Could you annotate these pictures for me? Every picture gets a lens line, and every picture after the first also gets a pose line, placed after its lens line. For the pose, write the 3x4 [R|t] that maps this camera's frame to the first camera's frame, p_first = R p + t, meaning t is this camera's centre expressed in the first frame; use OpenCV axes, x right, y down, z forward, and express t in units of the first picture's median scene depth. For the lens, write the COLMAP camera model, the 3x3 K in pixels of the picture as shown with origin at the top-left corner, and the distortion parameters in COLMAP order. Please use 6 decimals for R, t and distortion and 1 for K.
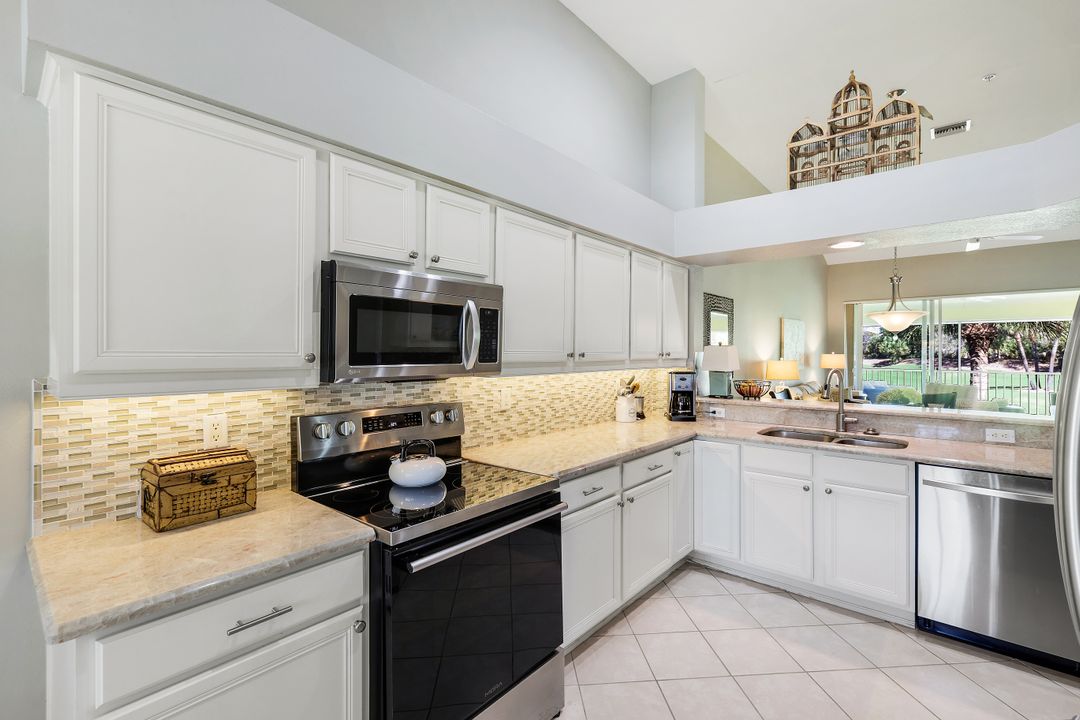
lens RADIAL K [[472.1, 0, 537.7], [0, 472.1, 355.8], [0, 0, 1]] dist [0.001811, 0.000243]
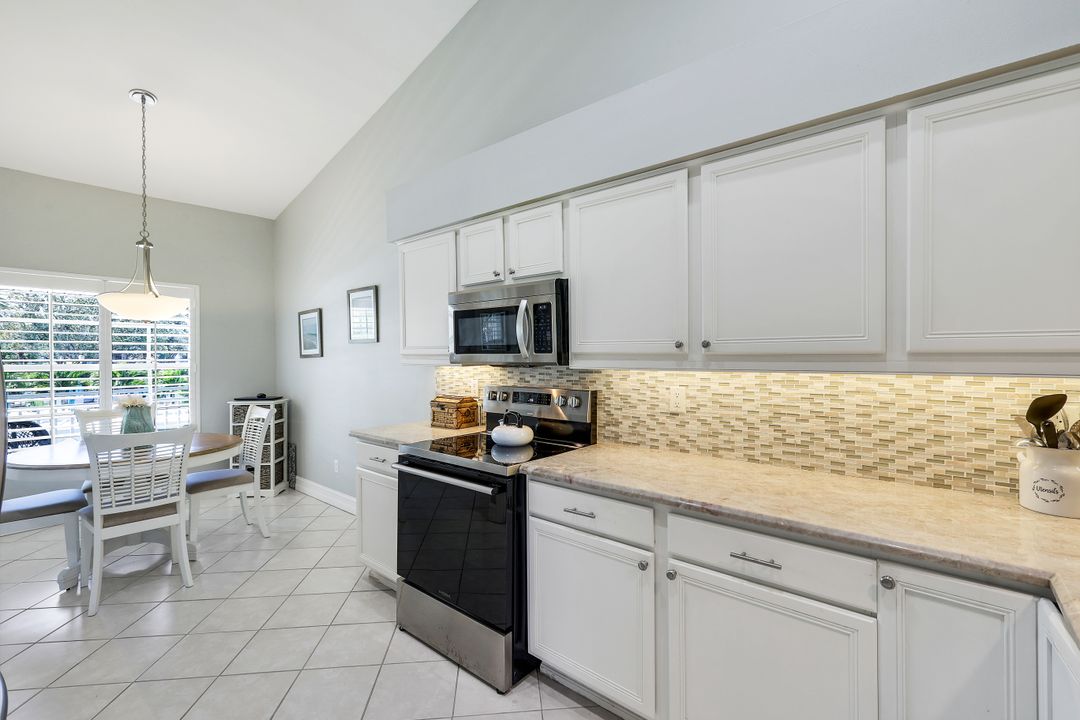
lens RADIAL K [[473.4, 0, 542.1], [0, 473.4, 353.5], [0, 0, 1]] dist [0.001408, 0.000387]
pose [[0.021628, -0.000584, -0.999766, 0.668419], [-0.001741, 0.999998, -0.000621, 0.010898], [0.999765, 0.001755, 0.021627, 0.663662]]
